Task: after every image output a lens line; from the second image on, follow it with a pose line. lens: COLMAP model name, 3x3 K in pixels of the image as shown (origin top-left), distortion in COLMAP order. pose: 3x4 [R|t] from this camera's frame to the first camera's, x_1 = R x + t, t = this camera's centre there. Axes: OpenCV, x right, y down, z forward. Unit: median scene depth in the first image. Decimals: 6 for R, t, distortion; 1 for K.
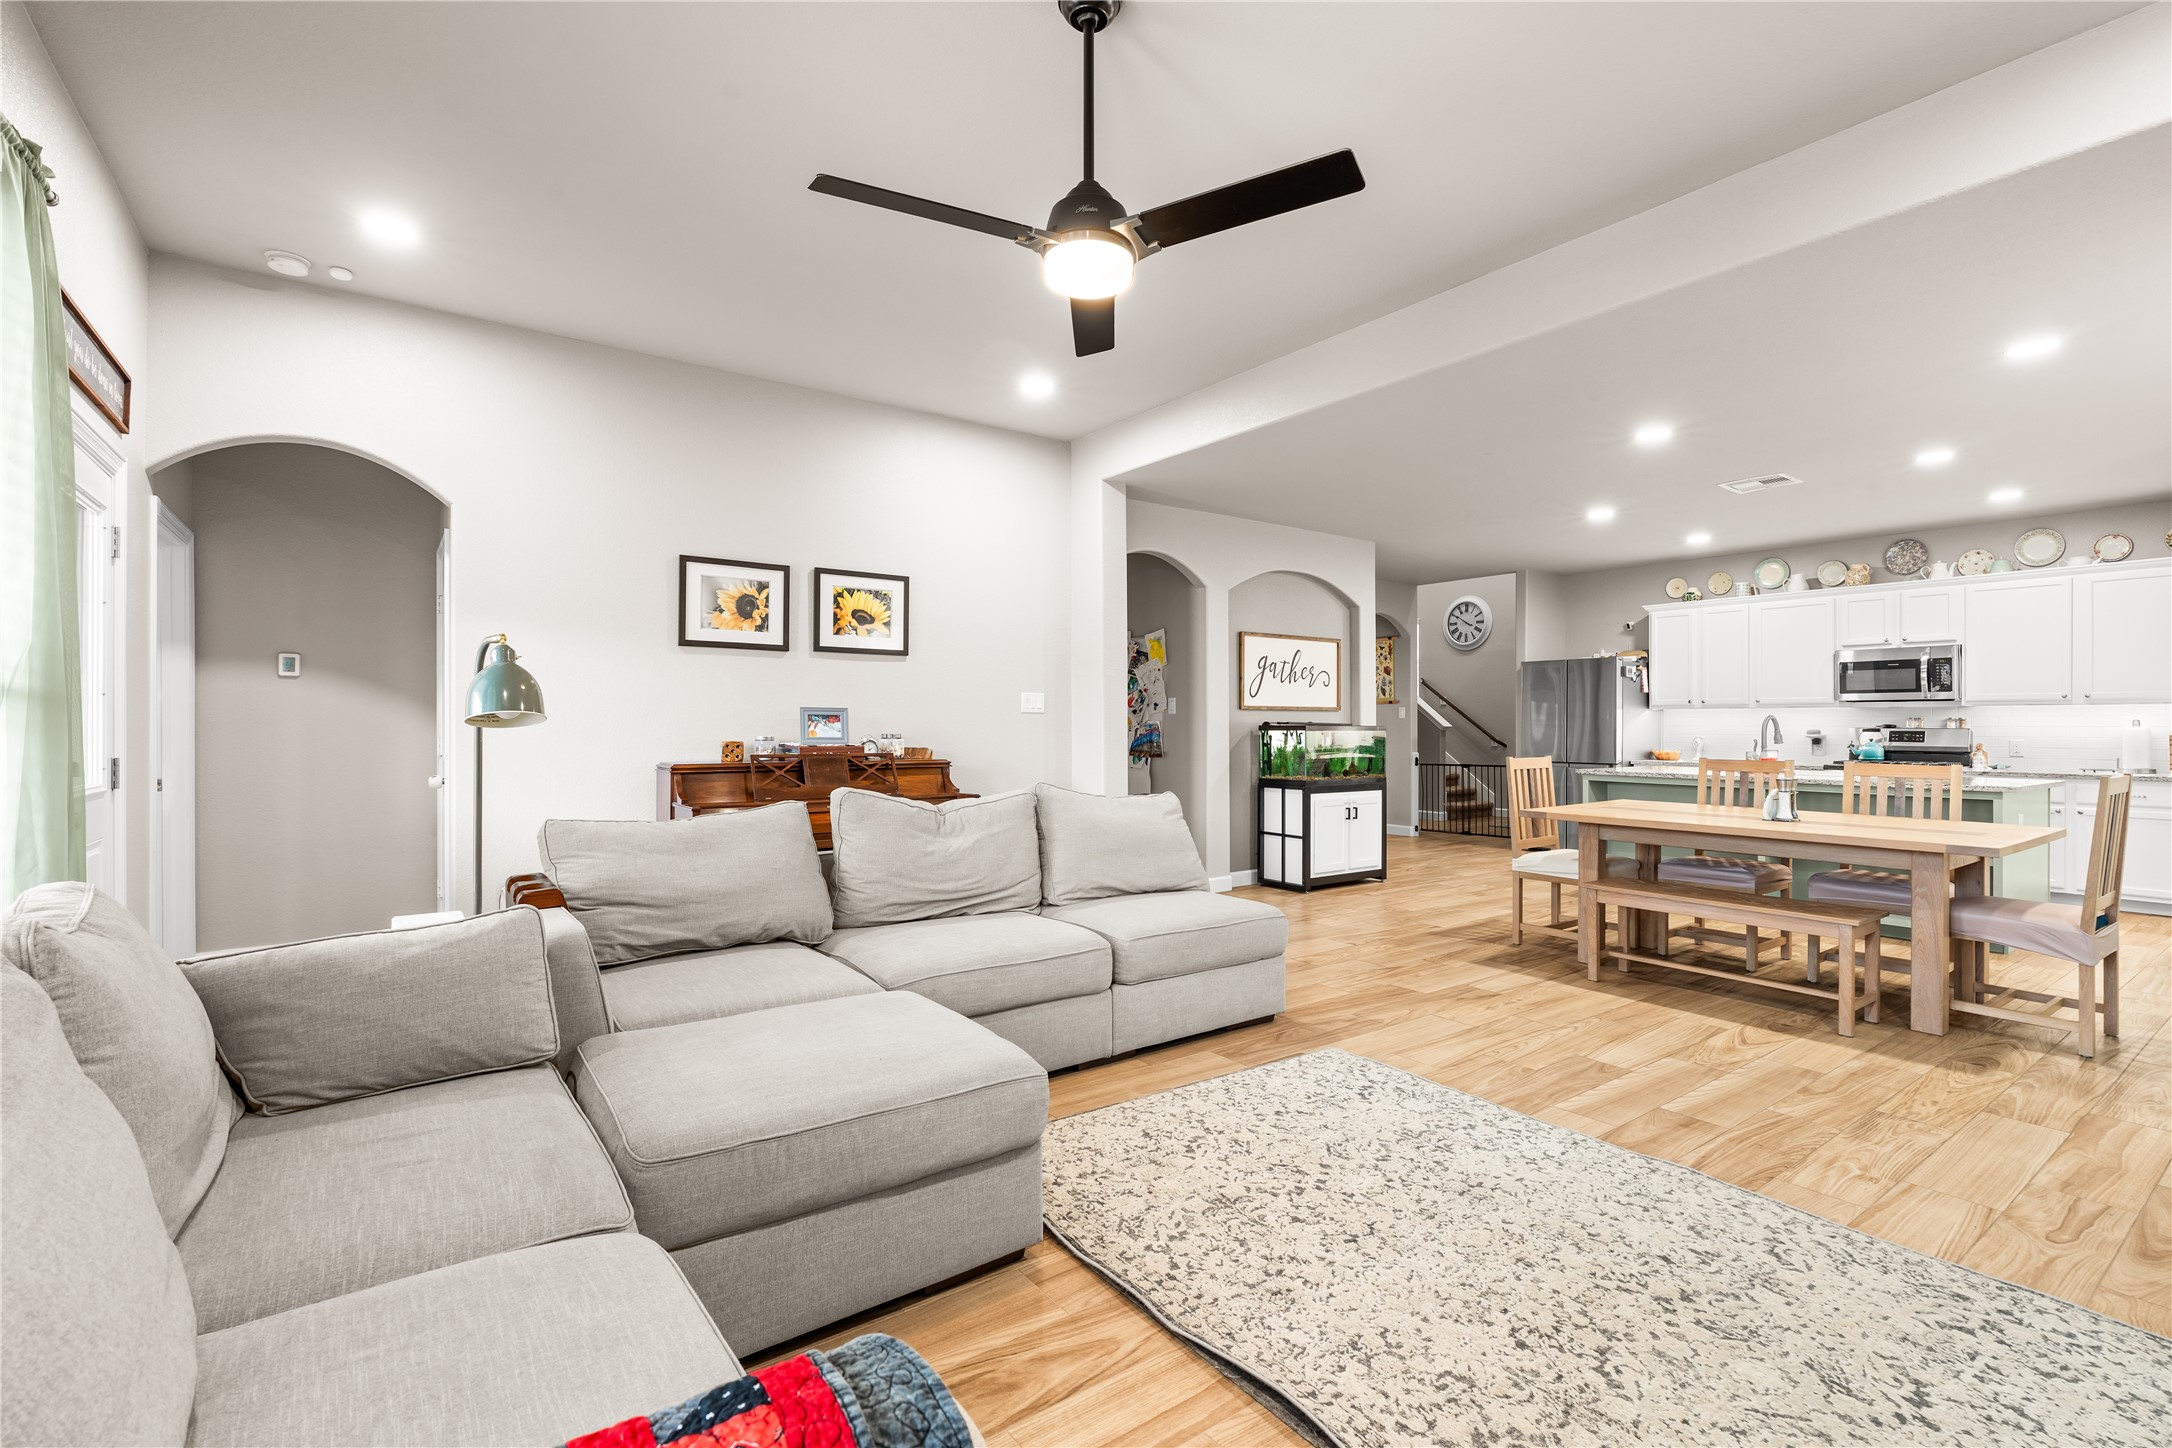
lens RADIAL K [[974.7, 0, 1085.0], [0, 974.7, 722.9], [0, 0, 1]] dist [-0.008509, 0.003100]
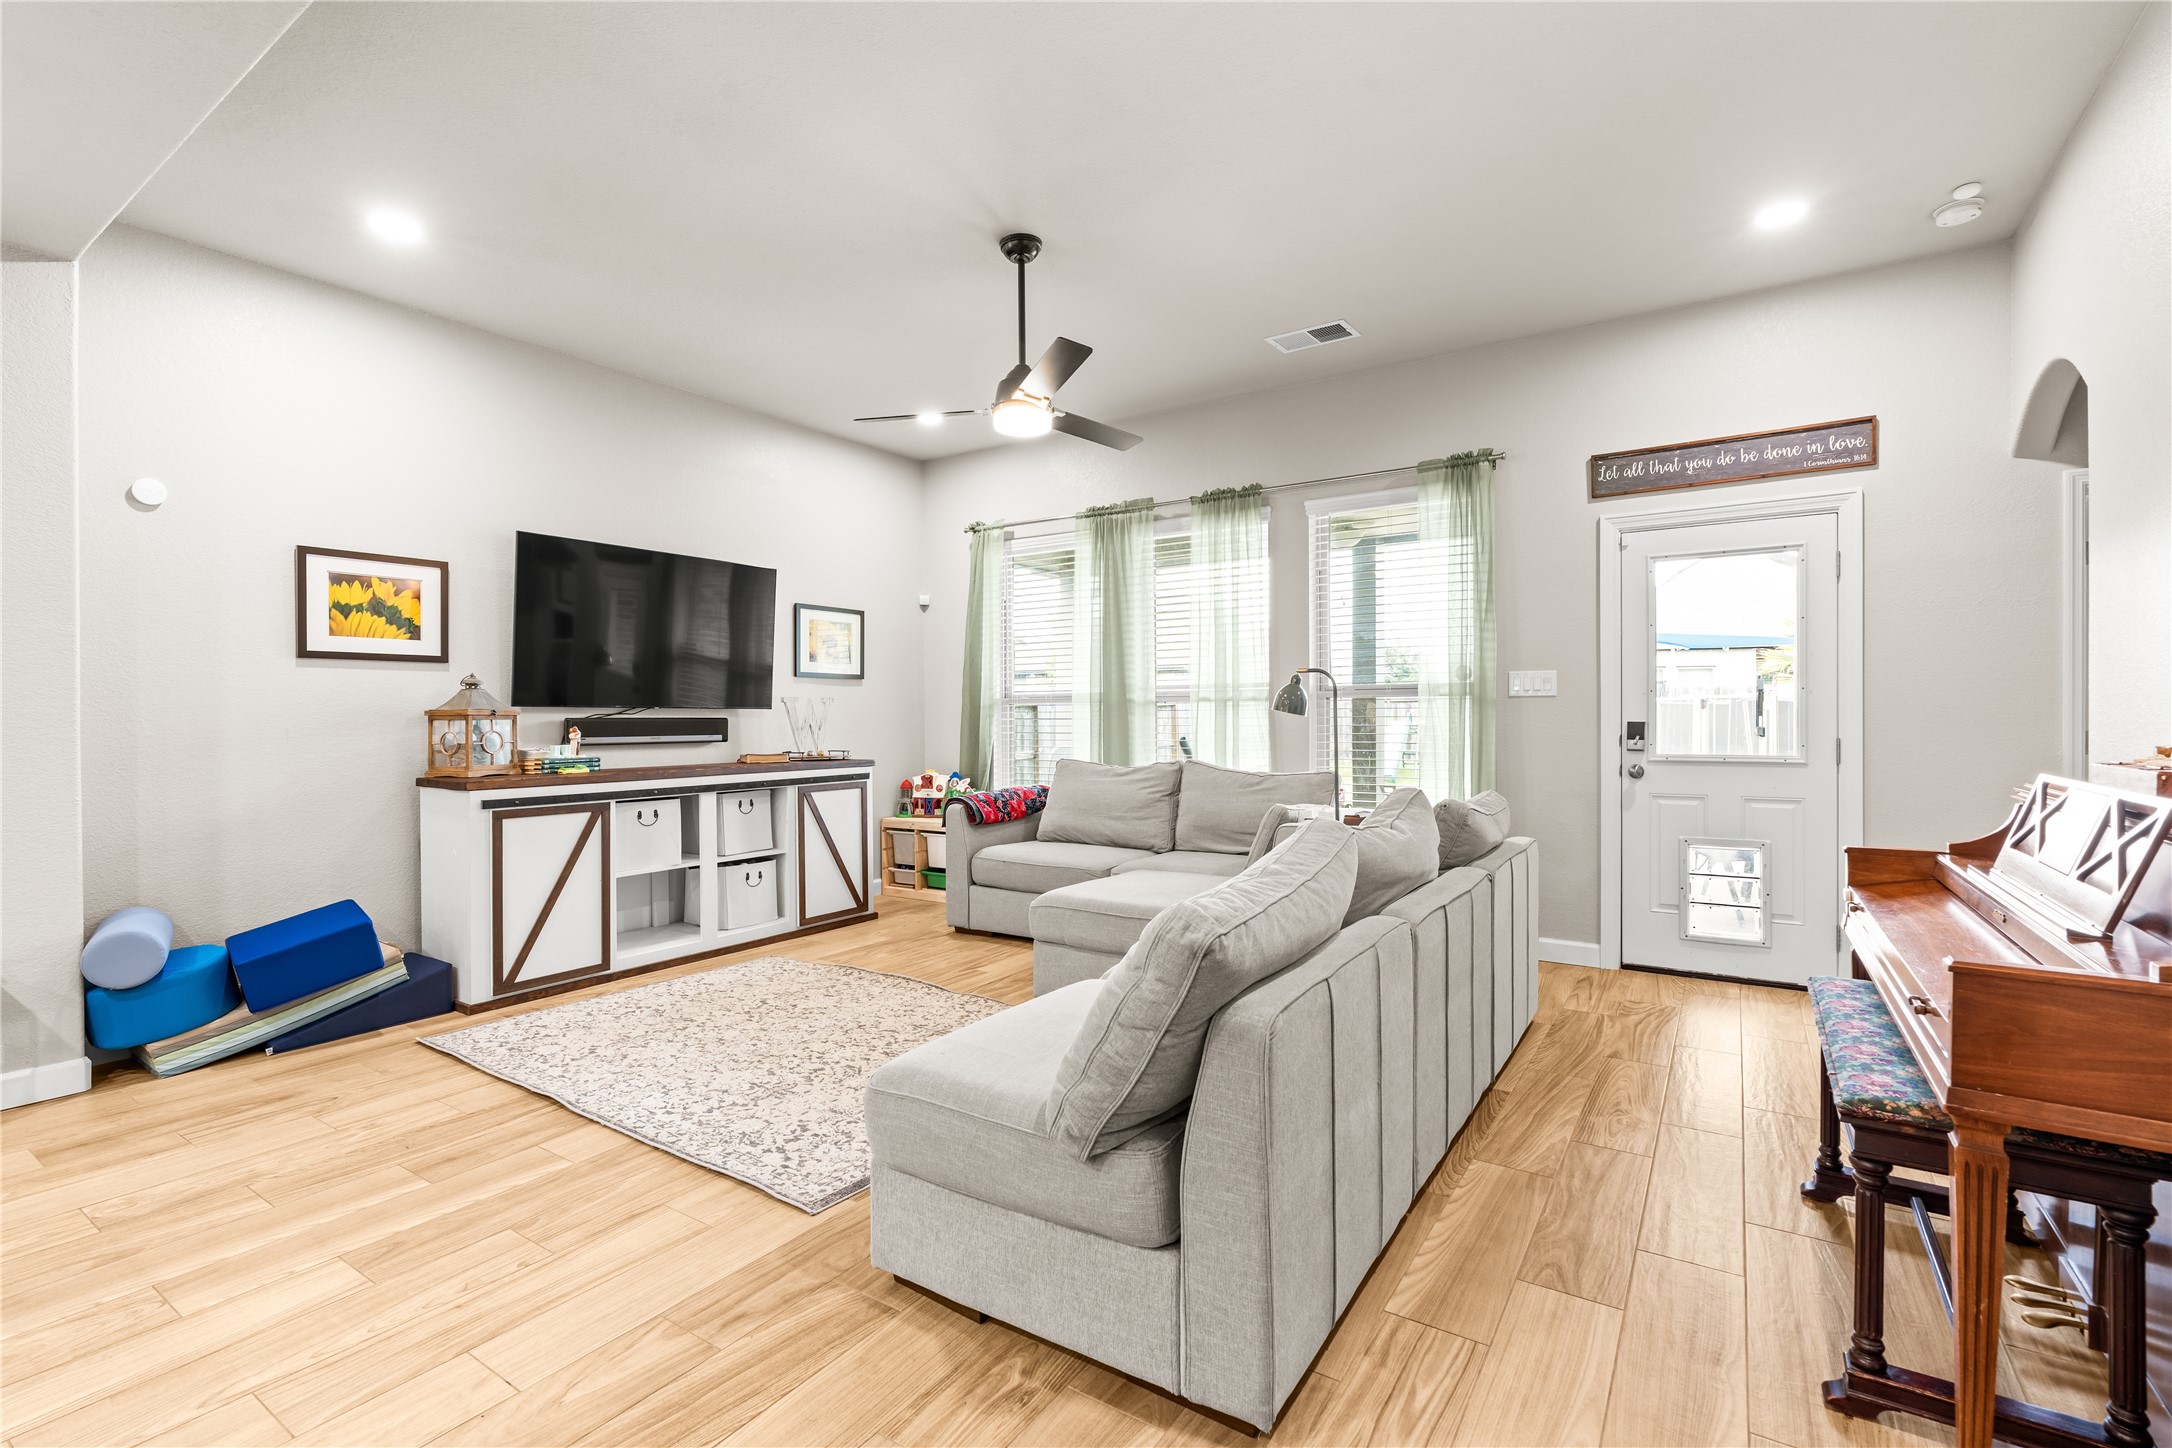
lens RADIAL K [[974.7, 0, 1085.0], [0, 974.7, 722.9], [0, 0, 1]] dist [-0.008509, 0.003100]
pose [[-0.938361, 0.006854, -0.345590, 0.286523], [0.006256, 0.999976, 0.002845, 0.006260], [0.345601, 0.000507, -0.938381, 1.585395]]
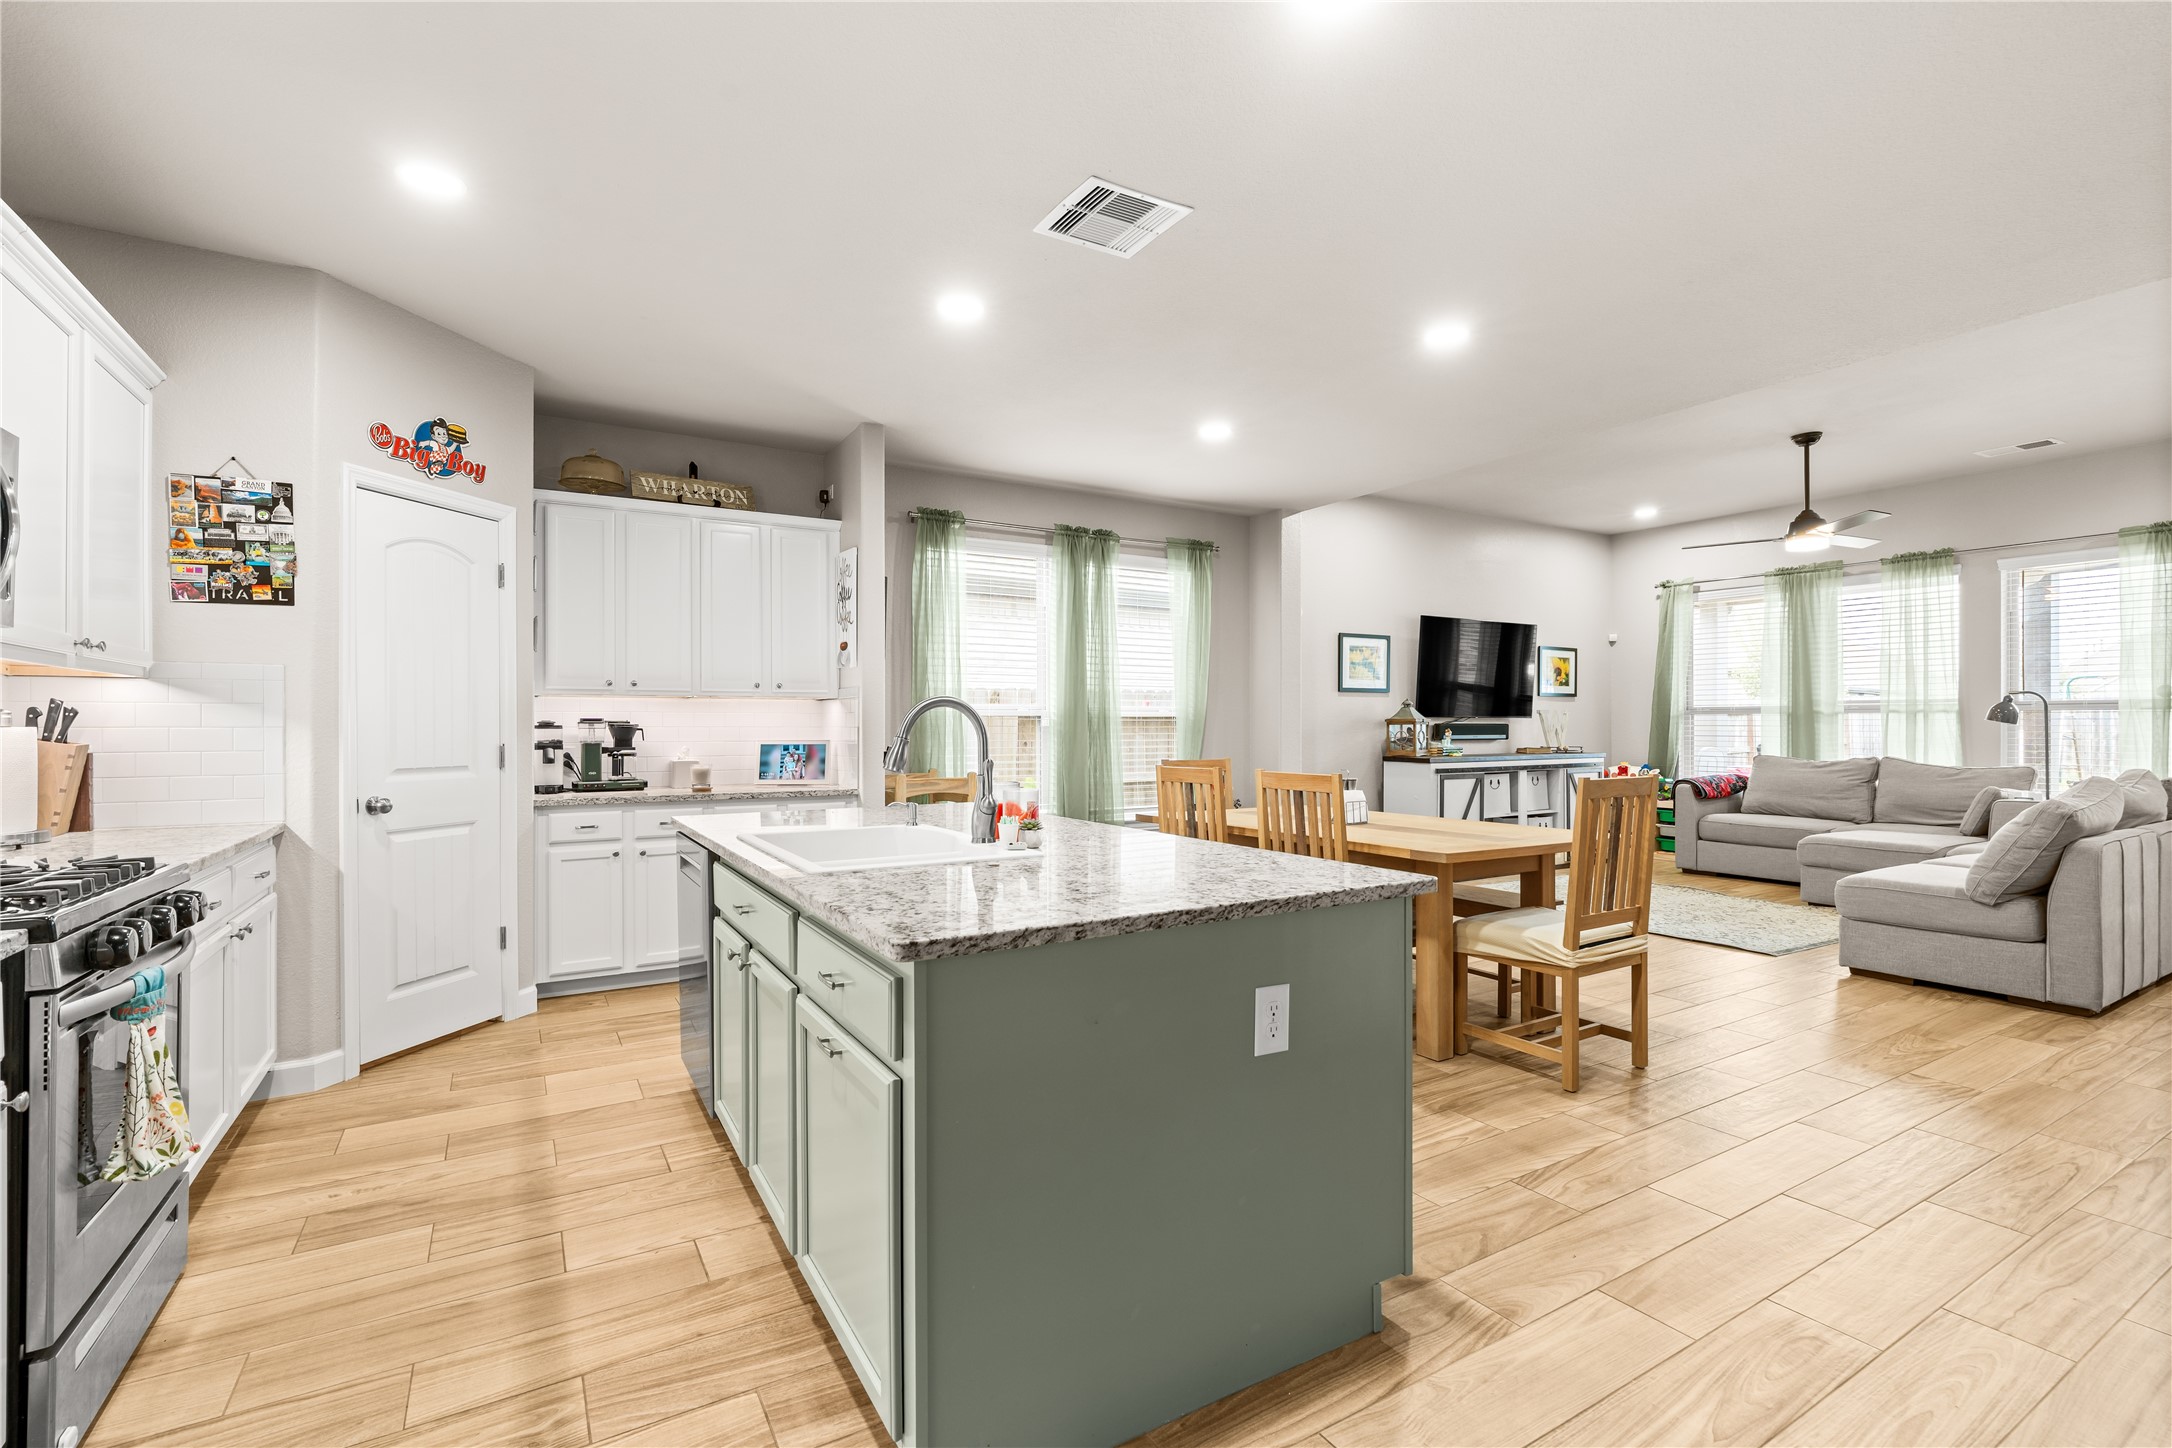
lens RADIAL K [[974.4, 0, 1089.2], [0, 974.4, 722.2], [0, 0, 1]] dist [-0.004877, 0.001532]
pose [[-0.996487, 0.000761, 0.083744, 1.055391], [0.000319, 0.999986, -0.005283, 0.007429], [-0.083747, -0.005238, -0.996473, 2.342980]]
